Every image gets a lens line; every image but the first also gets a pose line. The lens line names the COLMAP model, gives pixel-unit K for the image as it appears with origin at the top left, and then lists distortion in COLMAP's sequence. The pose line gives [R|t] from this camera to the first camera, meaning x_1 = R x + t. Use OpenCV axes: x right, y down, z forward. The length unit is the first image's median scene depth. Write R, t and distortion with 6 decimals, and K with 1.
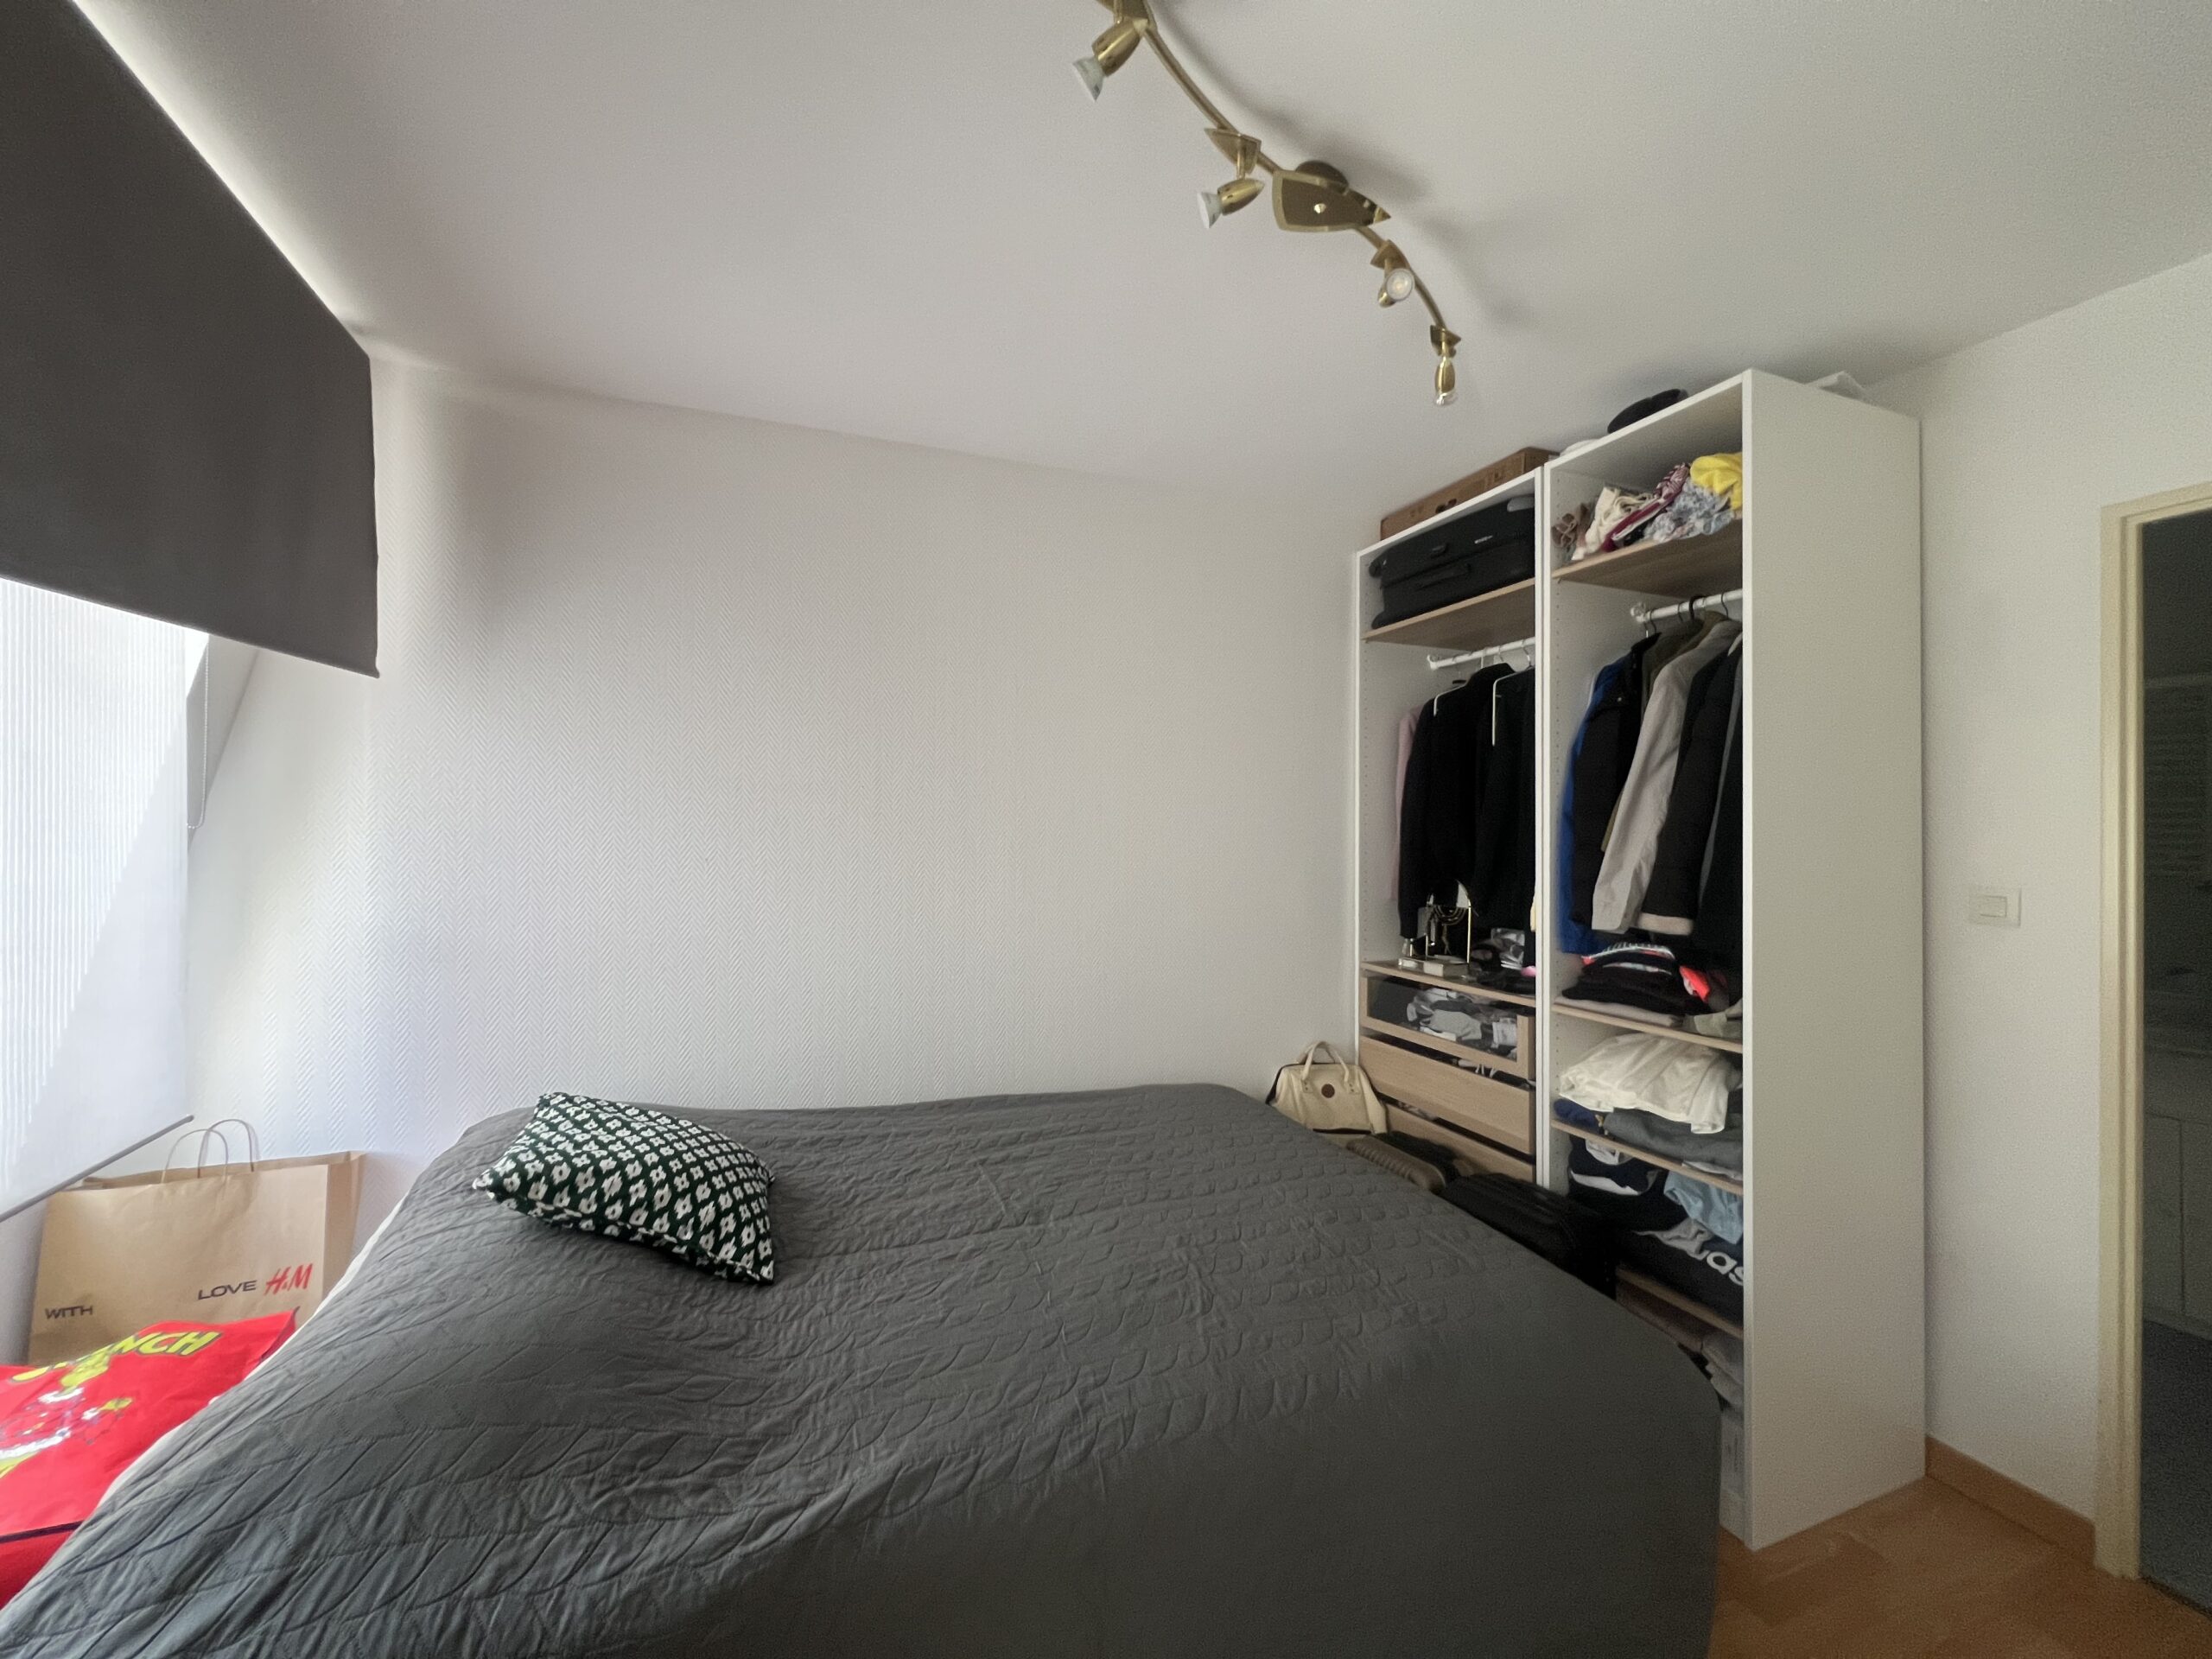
lens RADIAL K [[880.3, 0, 1106.0], [0, 880.3, 835.7], [0, 0, 1]] dist [-0.005626, 0.000155]
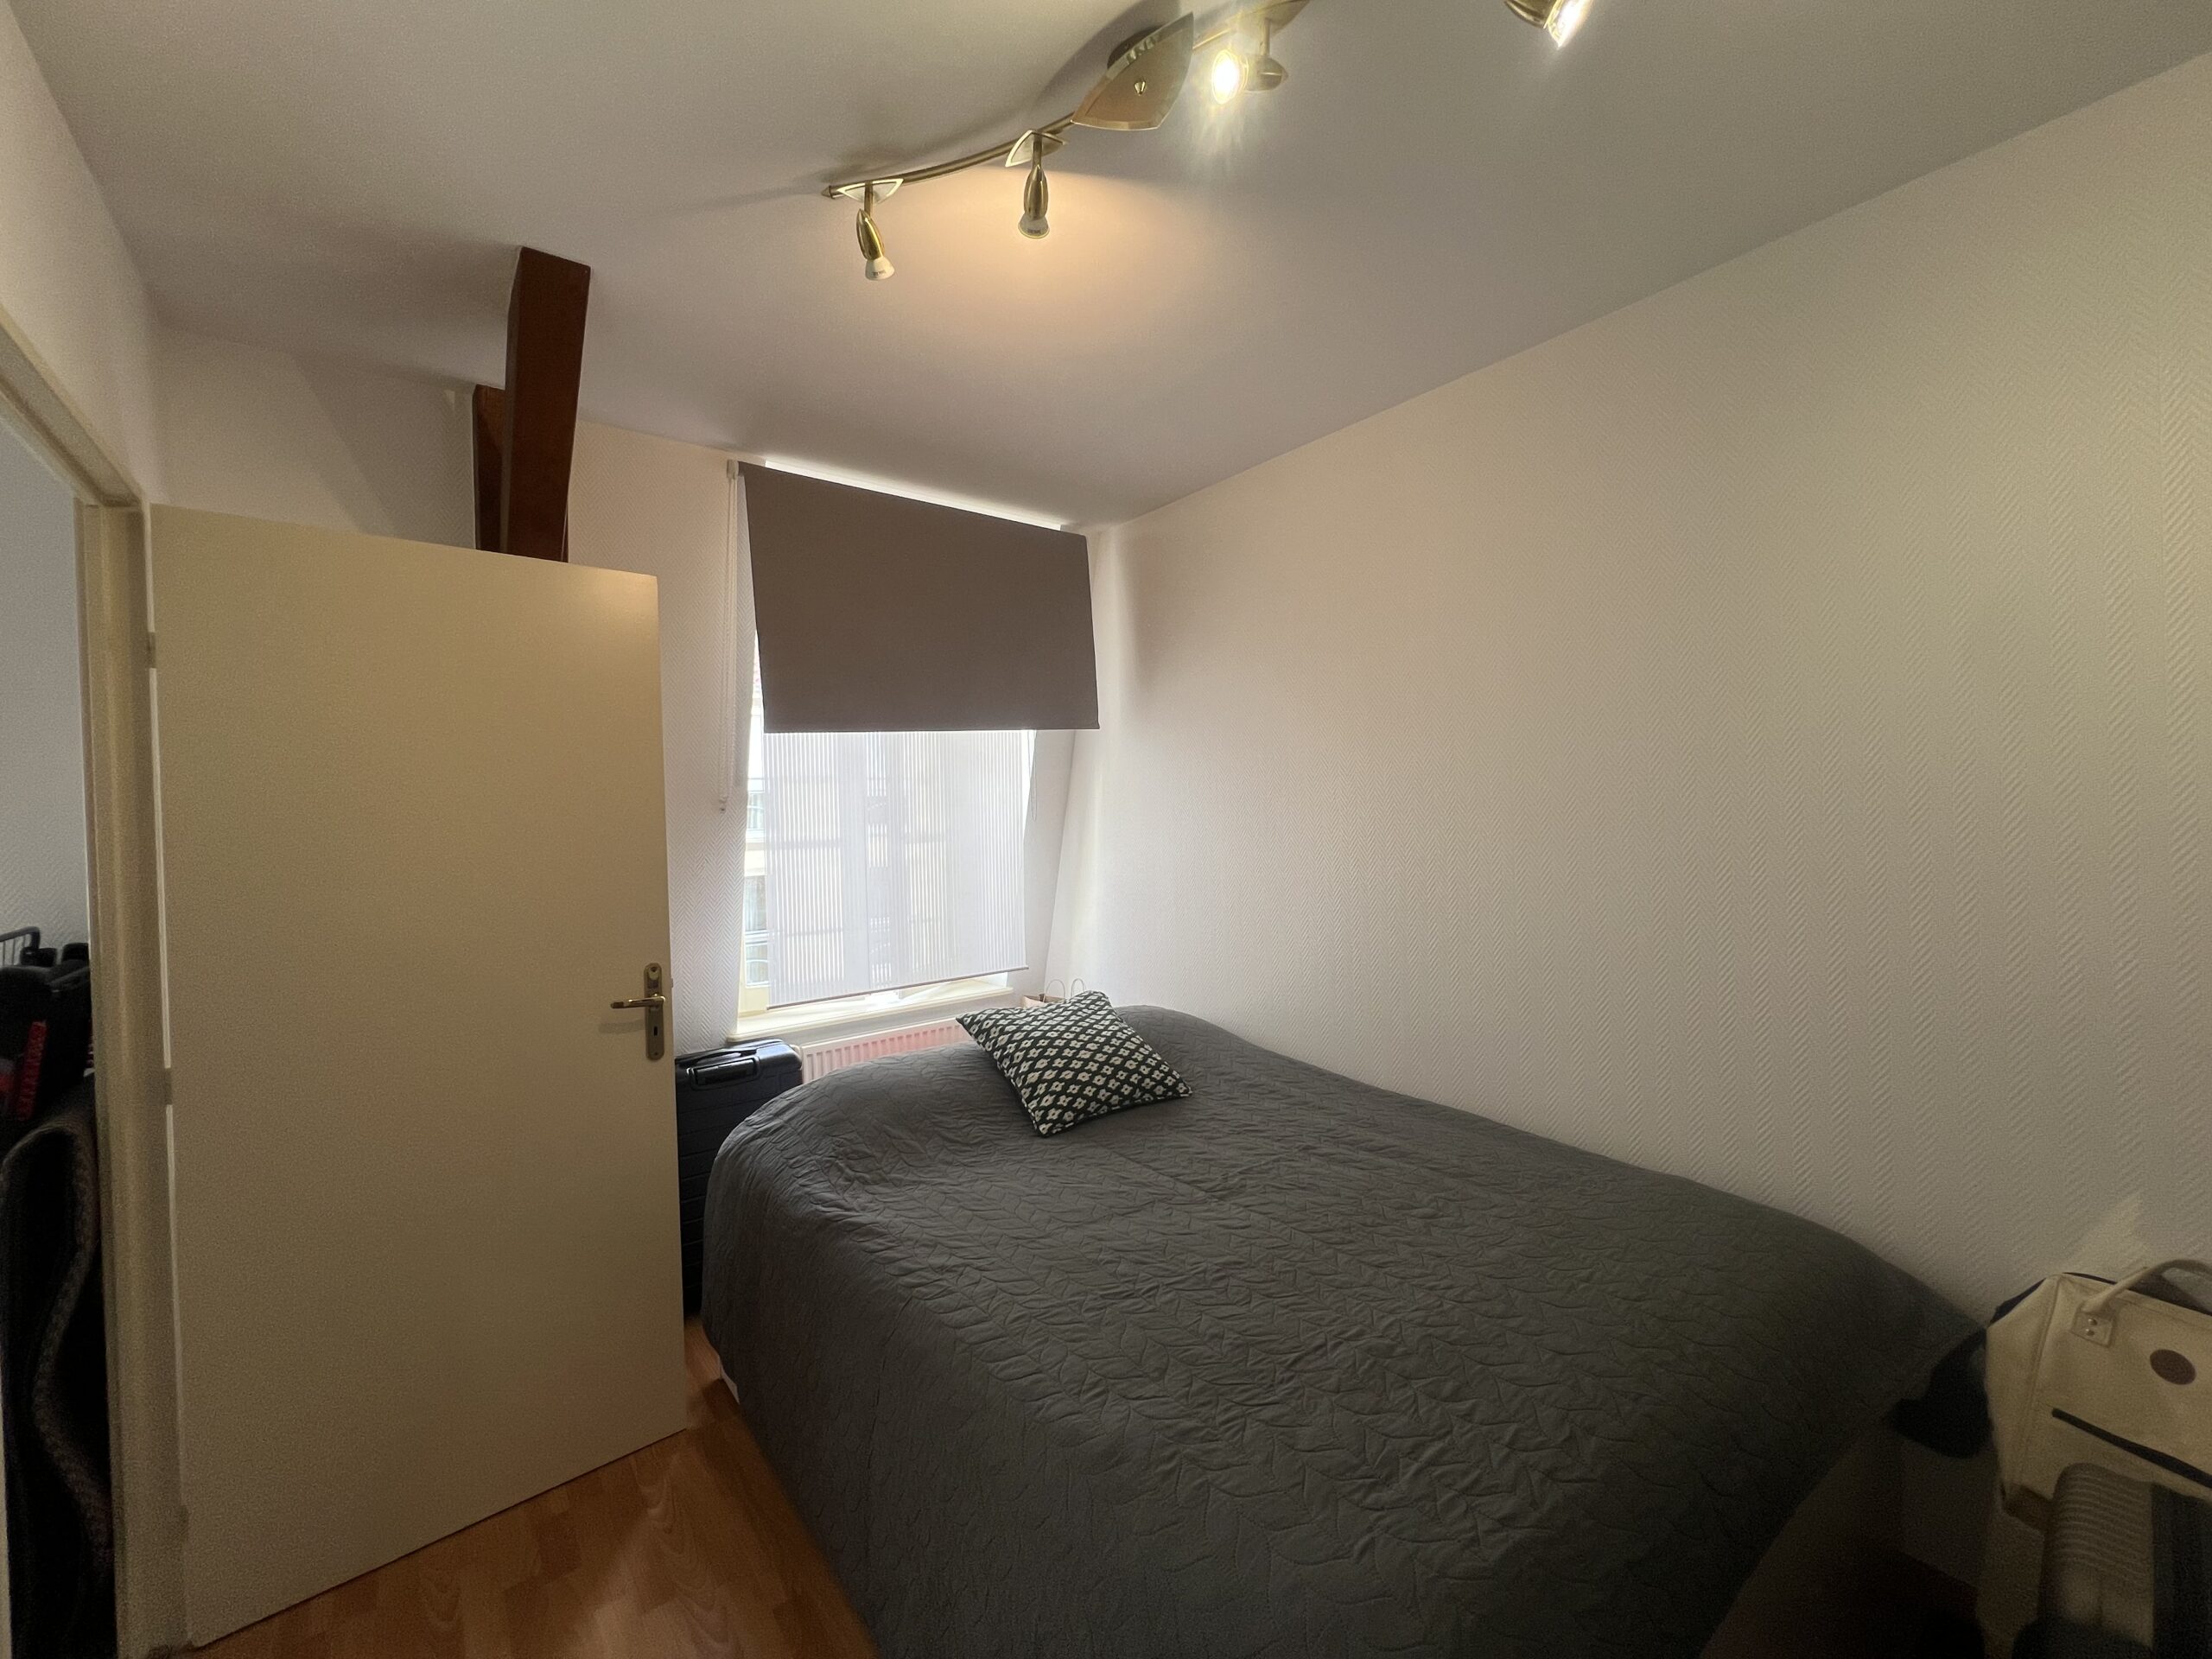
lens RADIAL K [[880.3, 0, 1105.4], [0, 880.3, 819.6], [0, 0, 1]] dist [-0.005626, 0.000155]
pose [[0.295004, -0.005034, -0.955483, 1.181267], [0.021648, 0.999765, 0.001416, -0.018531], [0.955251, -0.021102, 0.295044, 0.764569]]
